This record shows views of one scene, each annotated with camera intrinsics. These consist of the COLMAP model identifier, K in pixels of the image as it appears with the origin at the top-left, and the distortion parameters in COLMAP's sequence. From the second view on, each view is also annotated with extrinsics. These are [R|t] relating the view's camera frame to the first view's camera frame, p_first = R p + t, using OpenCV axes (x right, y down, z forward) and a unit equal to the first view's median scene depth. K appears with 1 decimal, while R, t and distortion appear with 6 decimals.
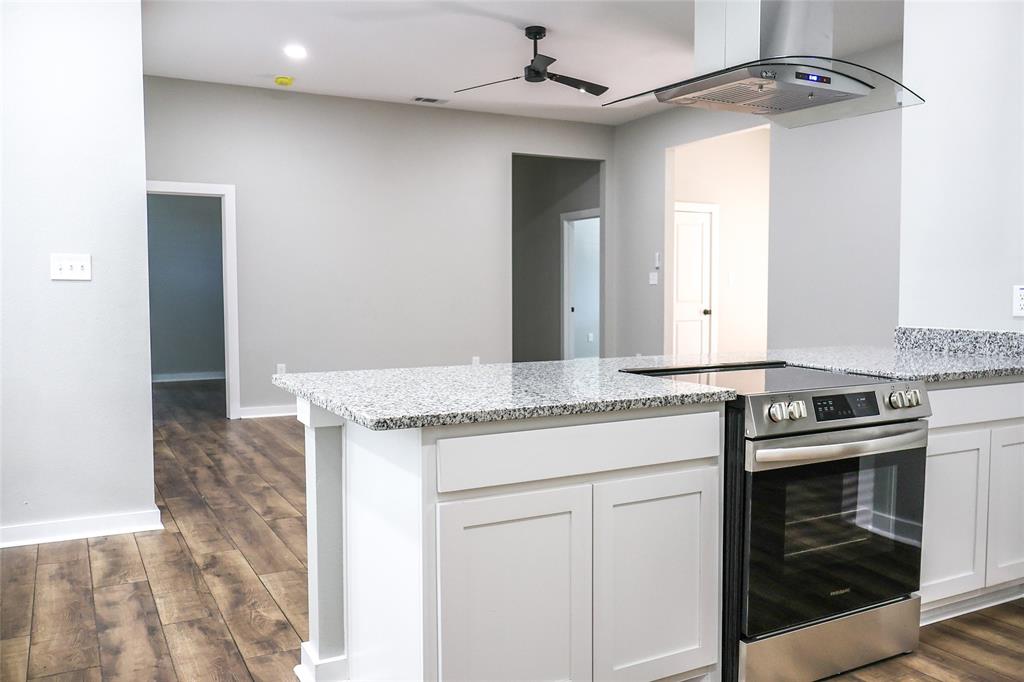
lens RADIAL K [[854.1, 0, 512.0], [0, 854.1, 341.0], [0, 0, 1]] dist [-0.039708, -0.002989]
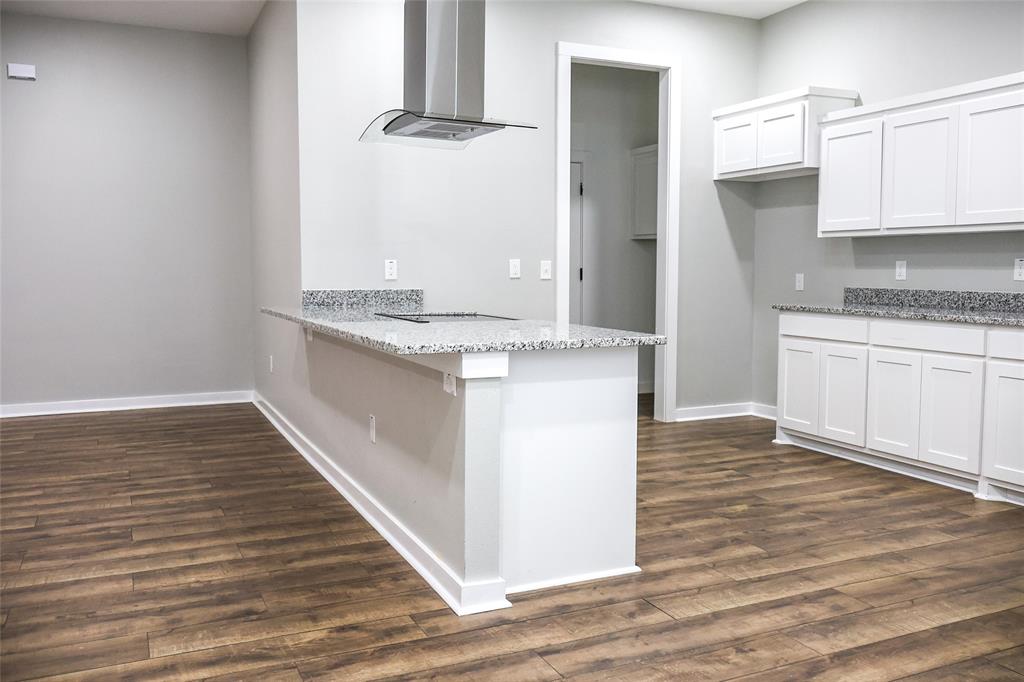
lens RADIAL K [[854.1, 0, 512.0], [0, 854.1, 341.0], [0, 0, 1]] dist [-0.039708, -0.002989]
pose [[0.066000, -0.095818, 0.993208, -1.081148], [0.051836, 0.994364, 0.092485, -0.054339], [-0.996472, 0.045380, 0.070595, 0.686029]]
